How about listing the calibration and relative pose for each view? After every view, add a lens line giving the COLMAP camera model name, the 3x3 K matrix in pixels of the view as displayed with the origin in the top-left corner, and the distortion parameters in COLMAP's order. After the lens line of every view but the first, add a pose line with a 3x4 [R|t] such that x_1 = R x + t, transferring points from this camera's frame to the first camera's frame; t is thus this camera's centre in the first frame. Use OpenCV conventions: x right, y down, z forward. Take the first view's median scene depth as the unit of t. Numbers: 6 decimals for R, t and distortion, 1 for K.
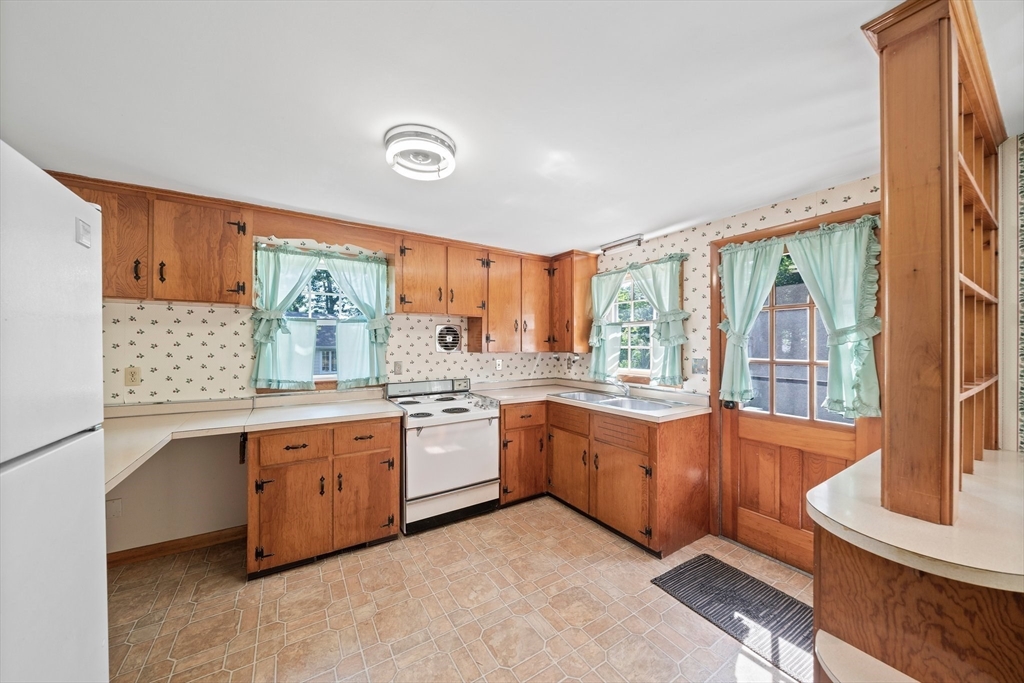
lens RADIAL K [[362.7, 0, 513.1], [0, 362.7, 343.0], [0, 0, 1]] dist [-0.000985, -0.000033]
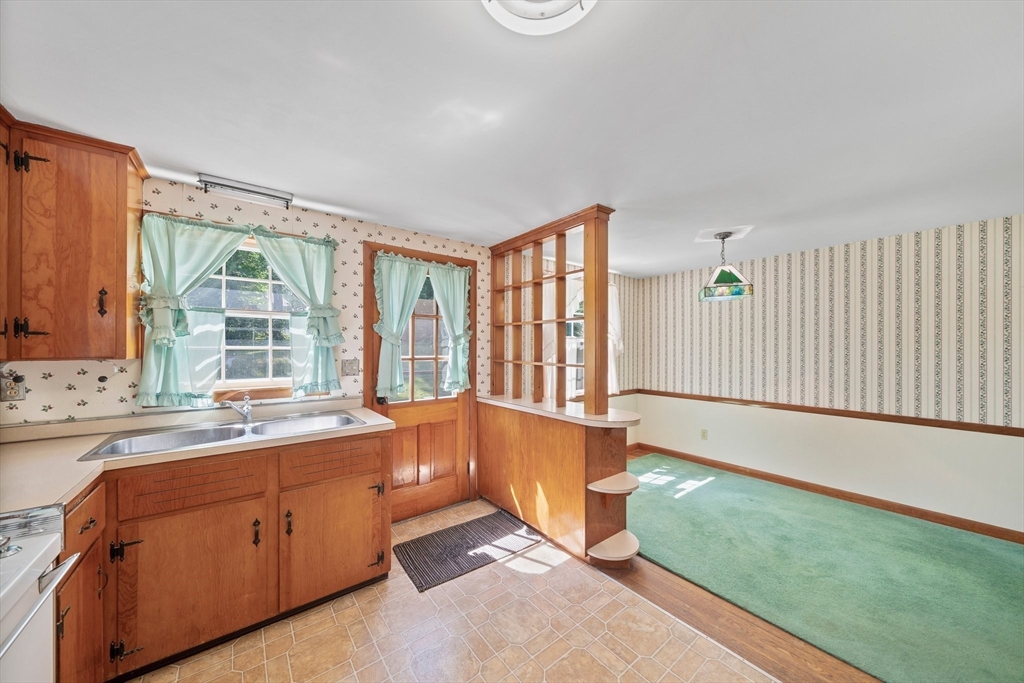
lens RADIAL K [[362.7, 0, 513.1], [0, 362.7, 343.0], [0, 0, 1]] dist [-0.000985, -0.000033]
pose [[-0.115035, 0.006011, 0.993343, -0.483917], [-0.012975, 0.999887, -0.007554, 0.002540], [-0.993277, -0.013758, -0.114944, 0.703487]]
